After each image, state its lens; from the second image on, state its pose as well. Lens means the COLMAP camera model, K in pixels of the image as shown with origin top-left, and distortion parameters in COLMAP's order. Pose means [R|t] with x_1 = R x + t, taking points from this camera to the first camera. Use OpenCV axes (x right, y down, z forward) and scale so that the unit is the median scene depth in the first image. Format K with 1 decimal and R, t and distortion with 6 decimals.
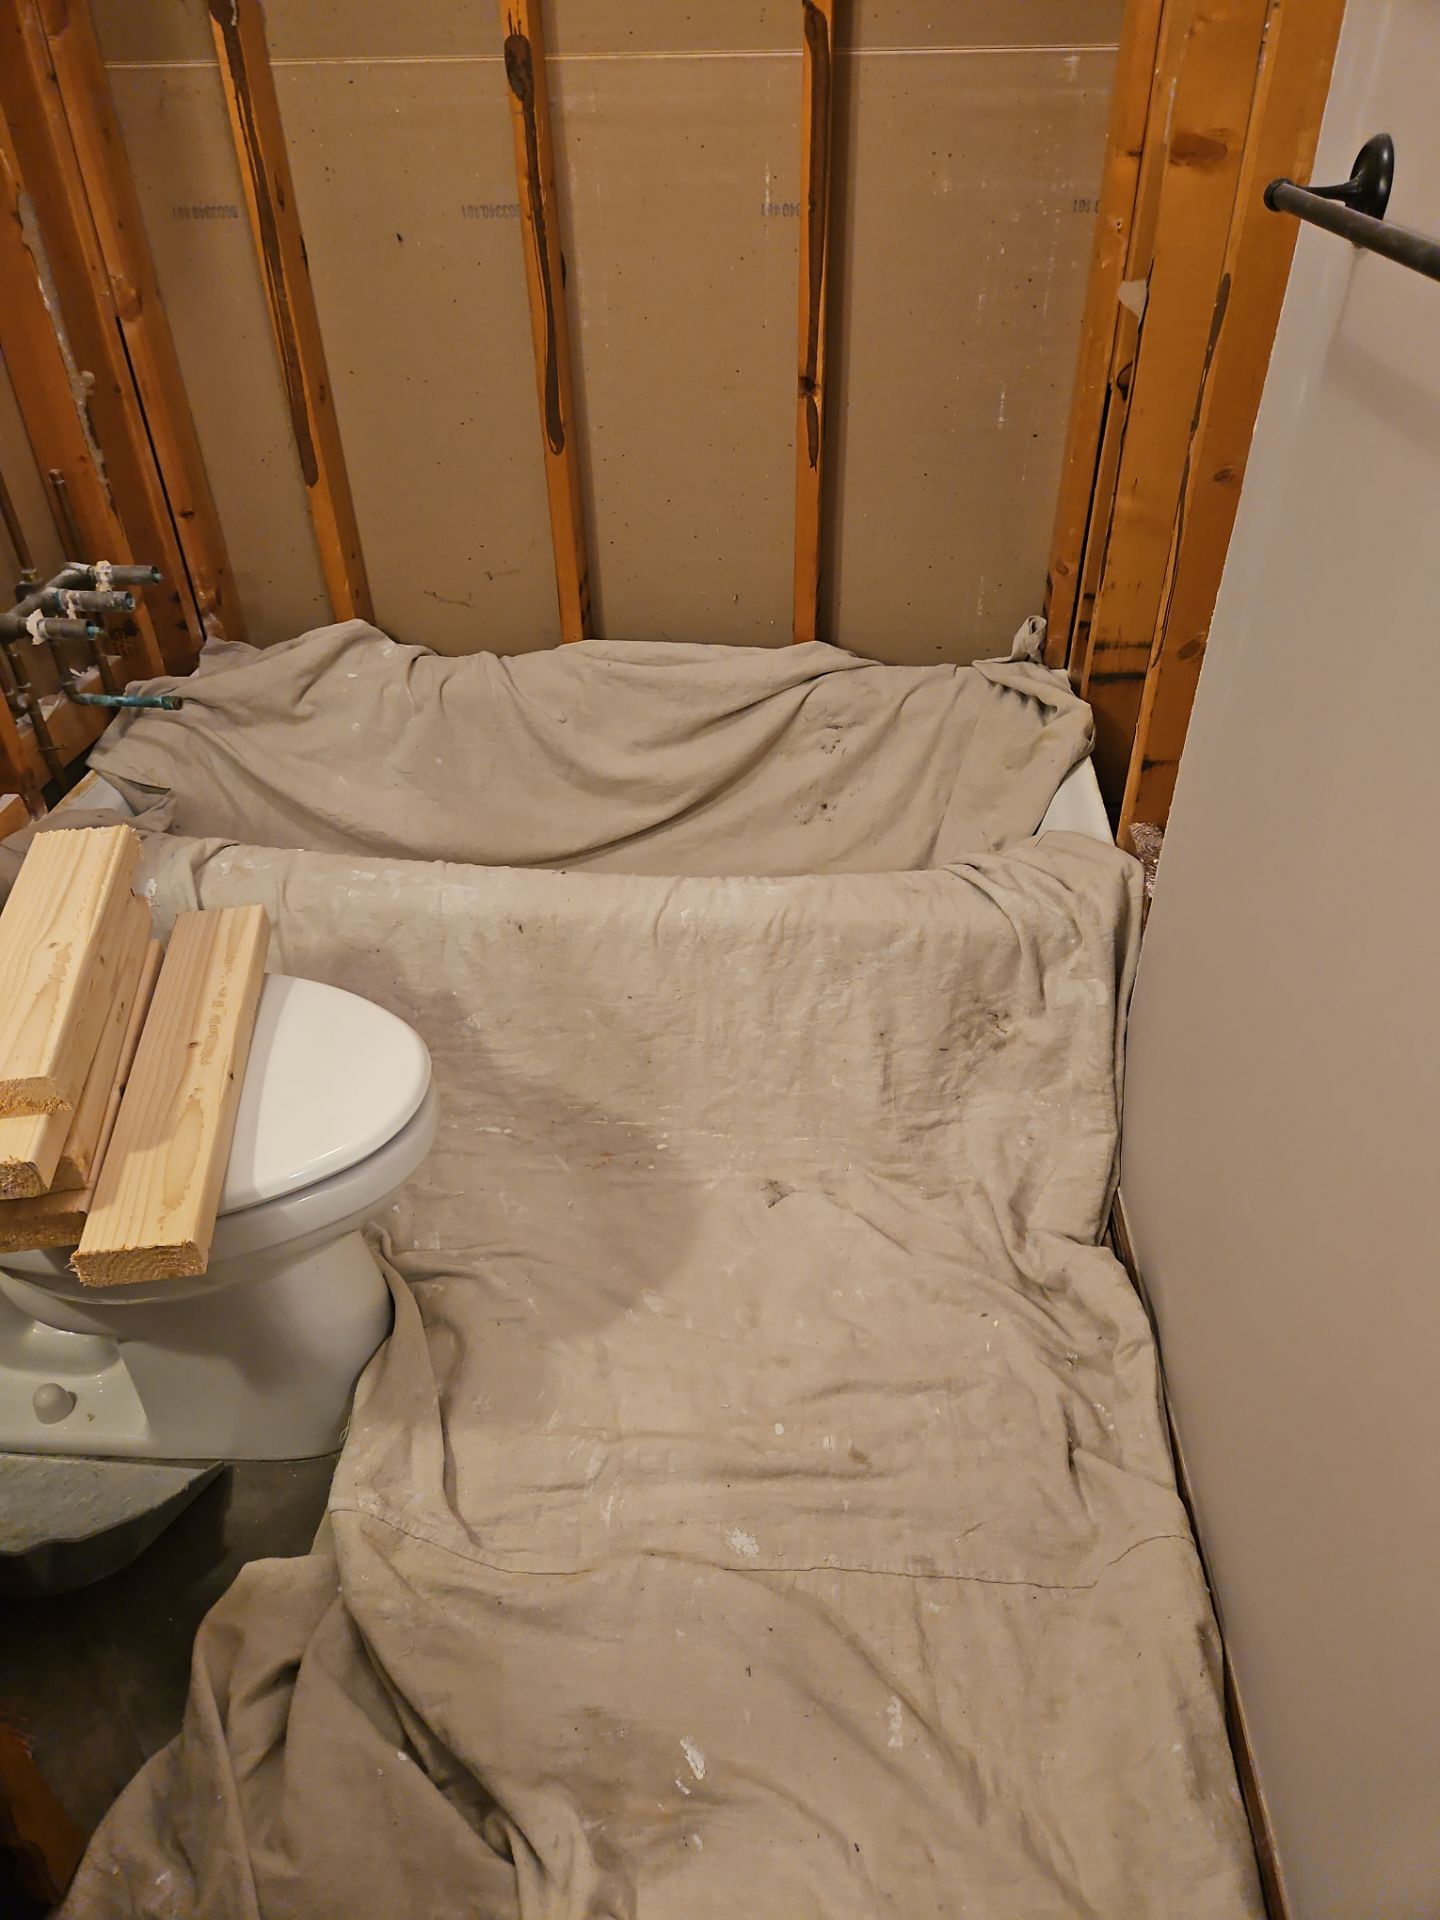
lens RADIAL K [[1276.1, 0, 714.5], [0, 1276.1, 961.0], [0, 0, 1]] dist [0.076303, -0.063551]
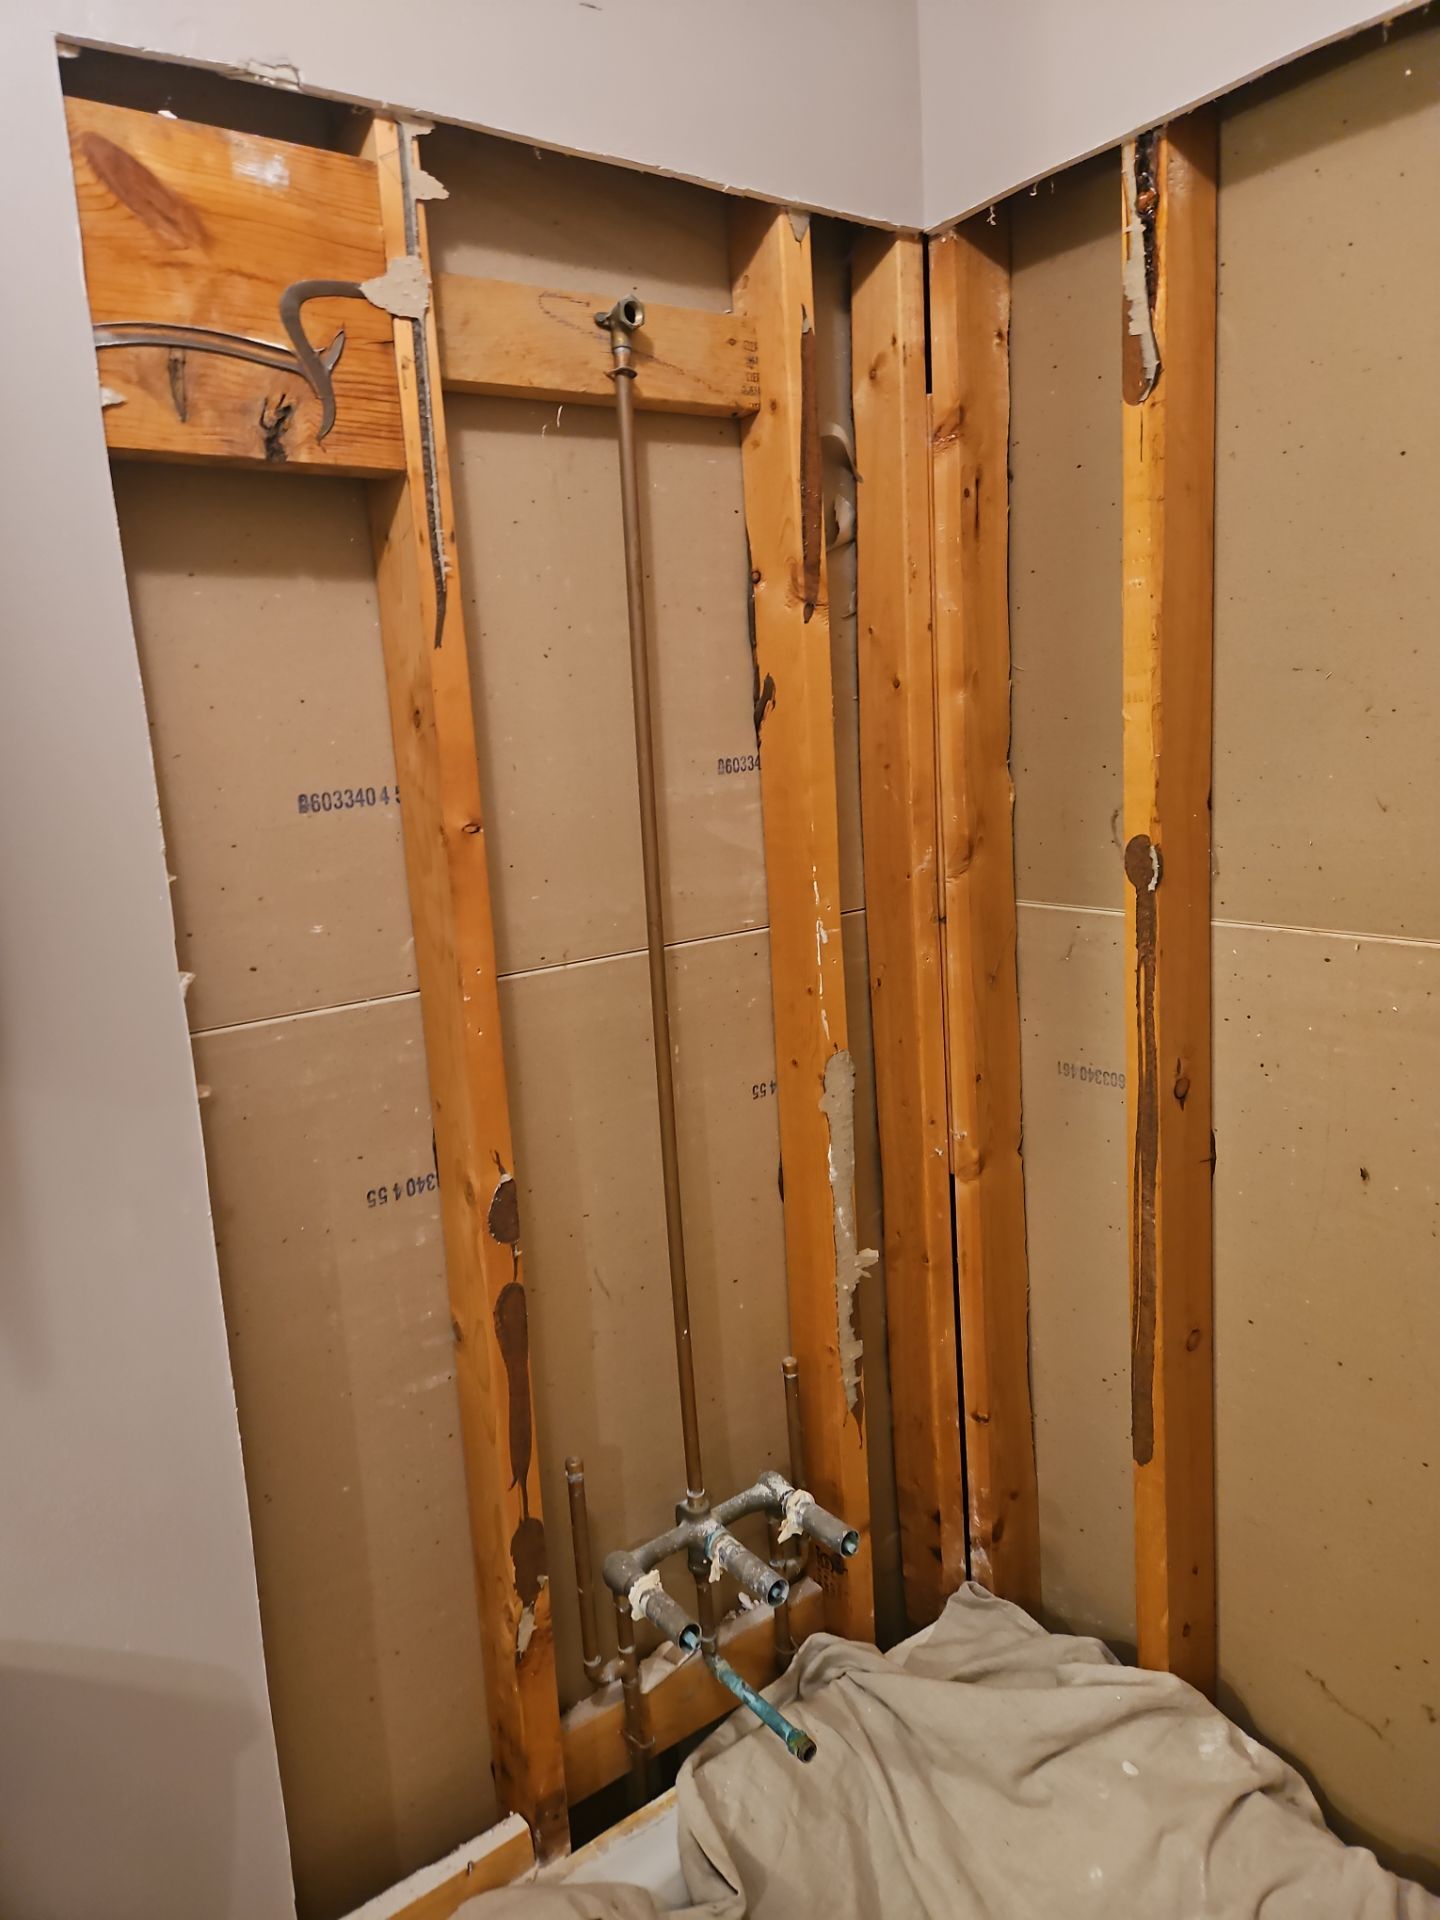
lens RADIAL K [[1276.1, 0, 719.7], [0, 1276.1, 935.7], [0, 0, 1]] dist [0.076303, -0.063551]
pose [[0.655880, 0.106208, -0.747356, 0.002022], [-0.399913, 0.888587, -0.224686, -0.412856], [0.640227, 0.446244, 0.625280, 0.393567]]
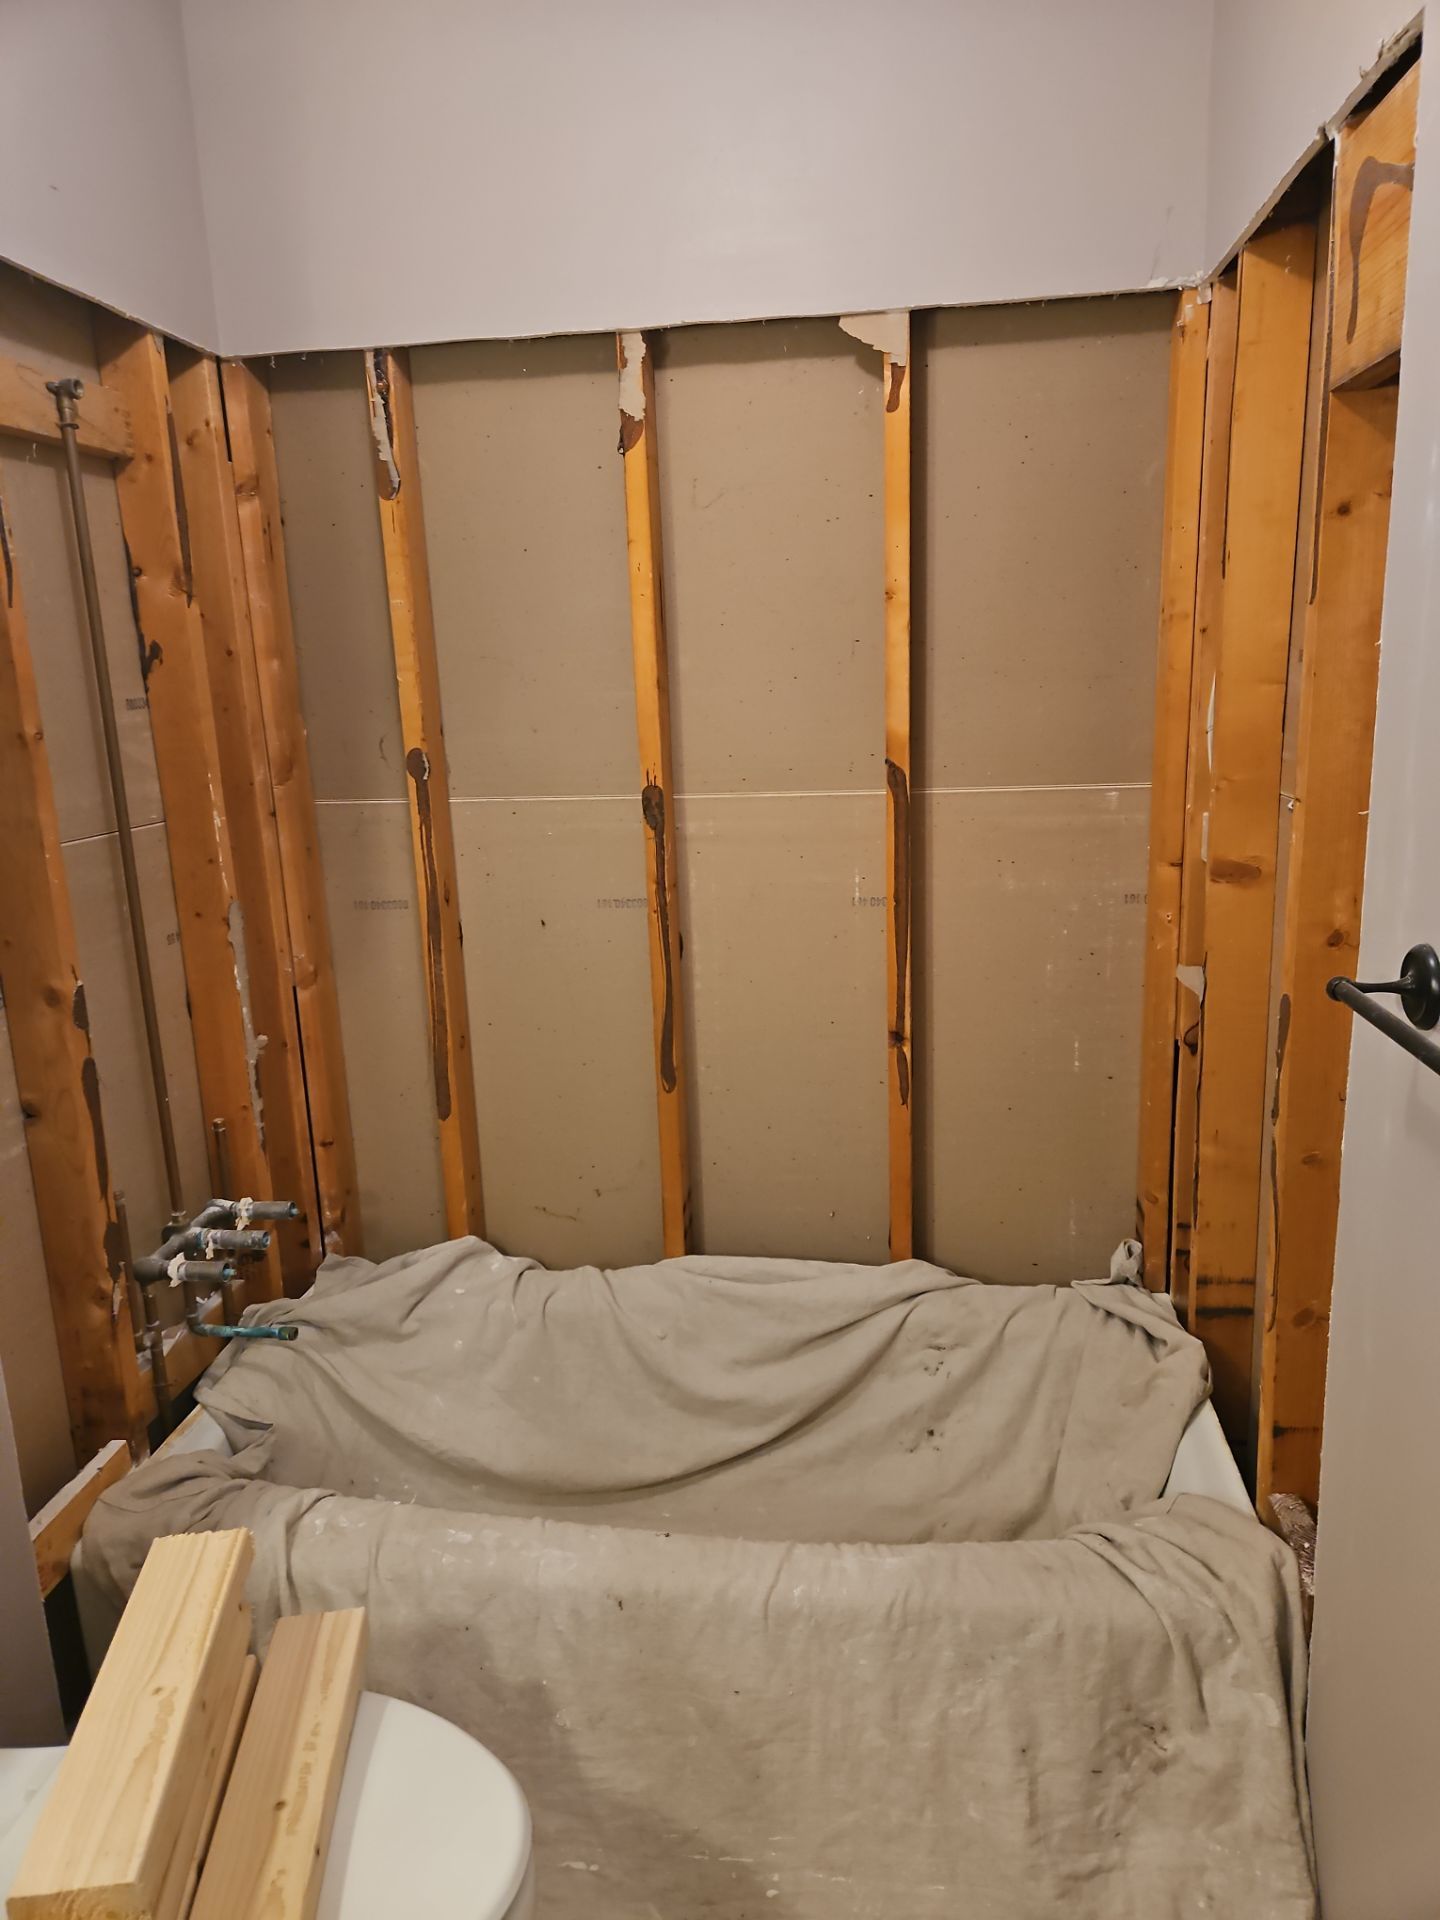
lens RADIAL K [[1276.1, 0, 720.6], [0, 1276.1, 958.7], [0, 0, 1]] dist [0.076303, -0.063551]
pose [[0.998916, -0.004782, -0.046304, -0.029539], [-0.013664, 0.920771, -0.389865, -0.081423], [0.044500, 0.390075, 0.919707, -0.042160]]
